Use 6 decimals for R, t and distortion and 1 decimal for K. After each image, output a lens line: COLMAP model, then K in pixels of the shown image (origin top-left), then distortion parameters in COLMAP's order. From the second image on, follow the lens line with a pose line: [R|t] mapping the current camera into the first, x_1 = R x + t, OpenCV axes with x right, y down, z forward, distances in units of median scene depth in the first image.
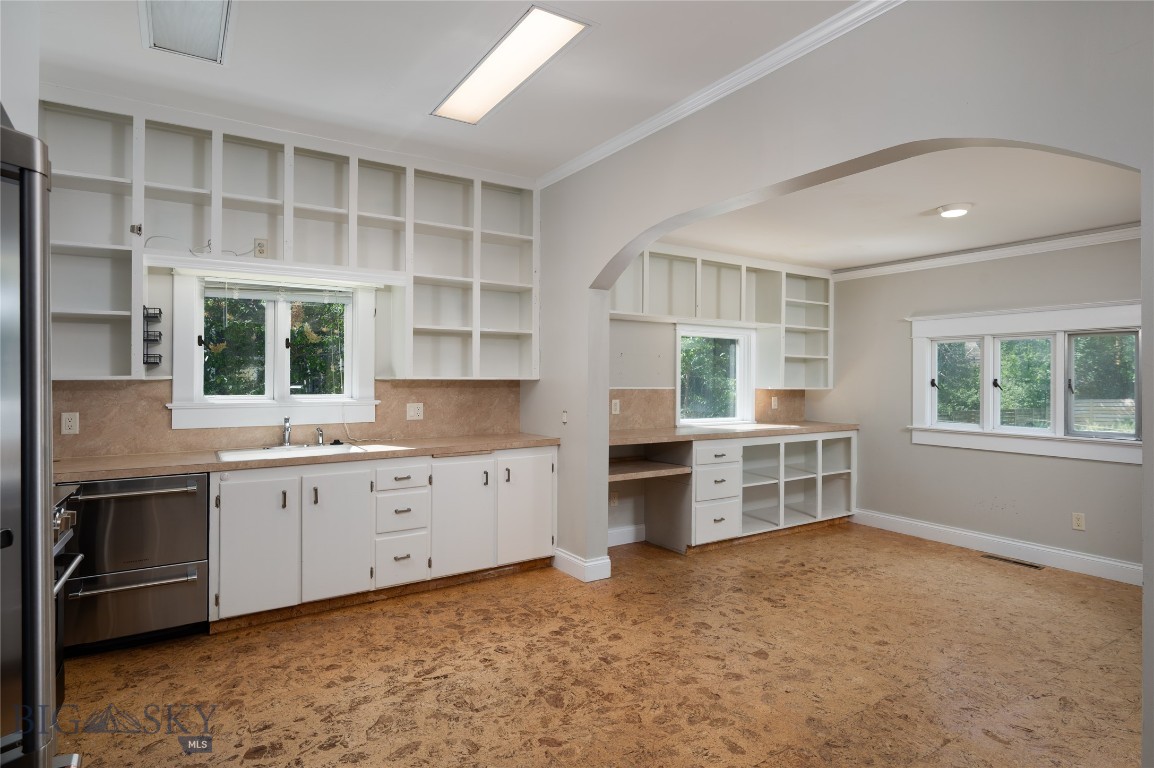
lens RADIAL K [[620.3, 0, 579.6], [0, 620.3, 377.3], [0, 0, 1]] dist [0.002889, -0.000179]
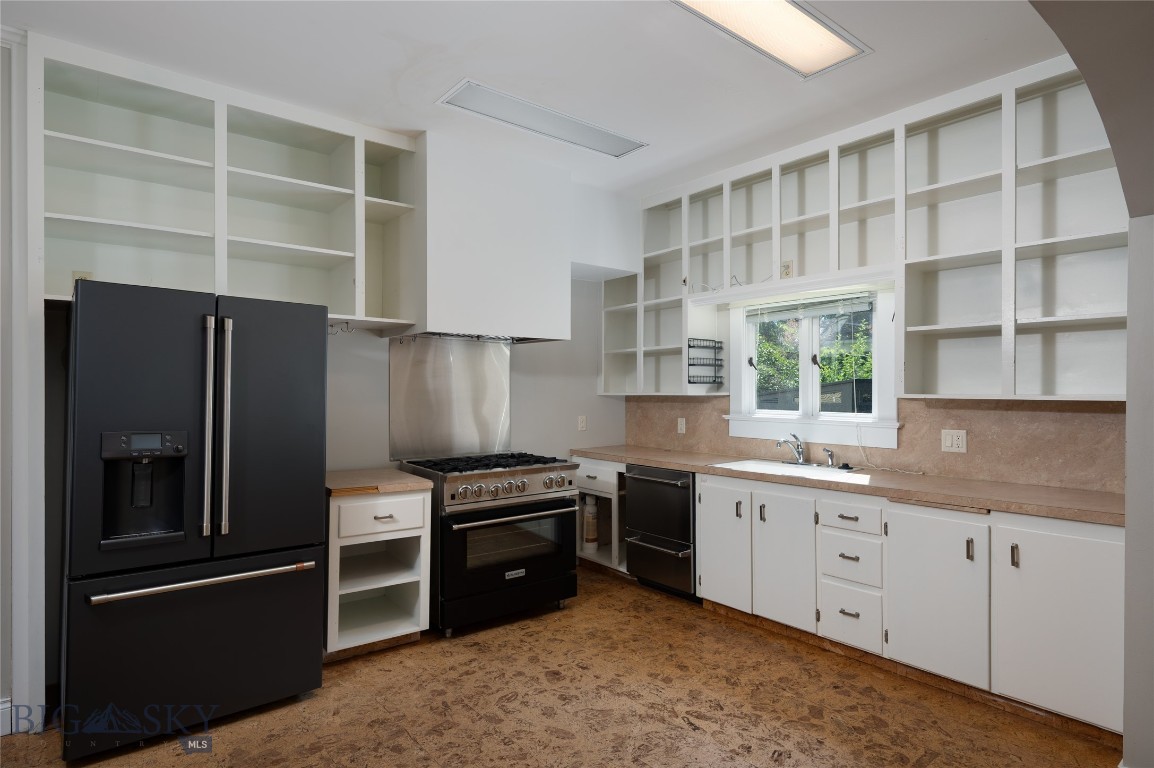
lens RADIAL K [[618.0, 0, 578.3], [0, 618.0, 390.5], [0, 0, 1]] dist [0.002317, 0.000464]
pose [[0.101468, 0.000804, -0.994838, 0.537088], [0.000026, 1.000000, 0.000811, -0.007681], [0.994839, -0.000108, 0.101468, 0.602712]]
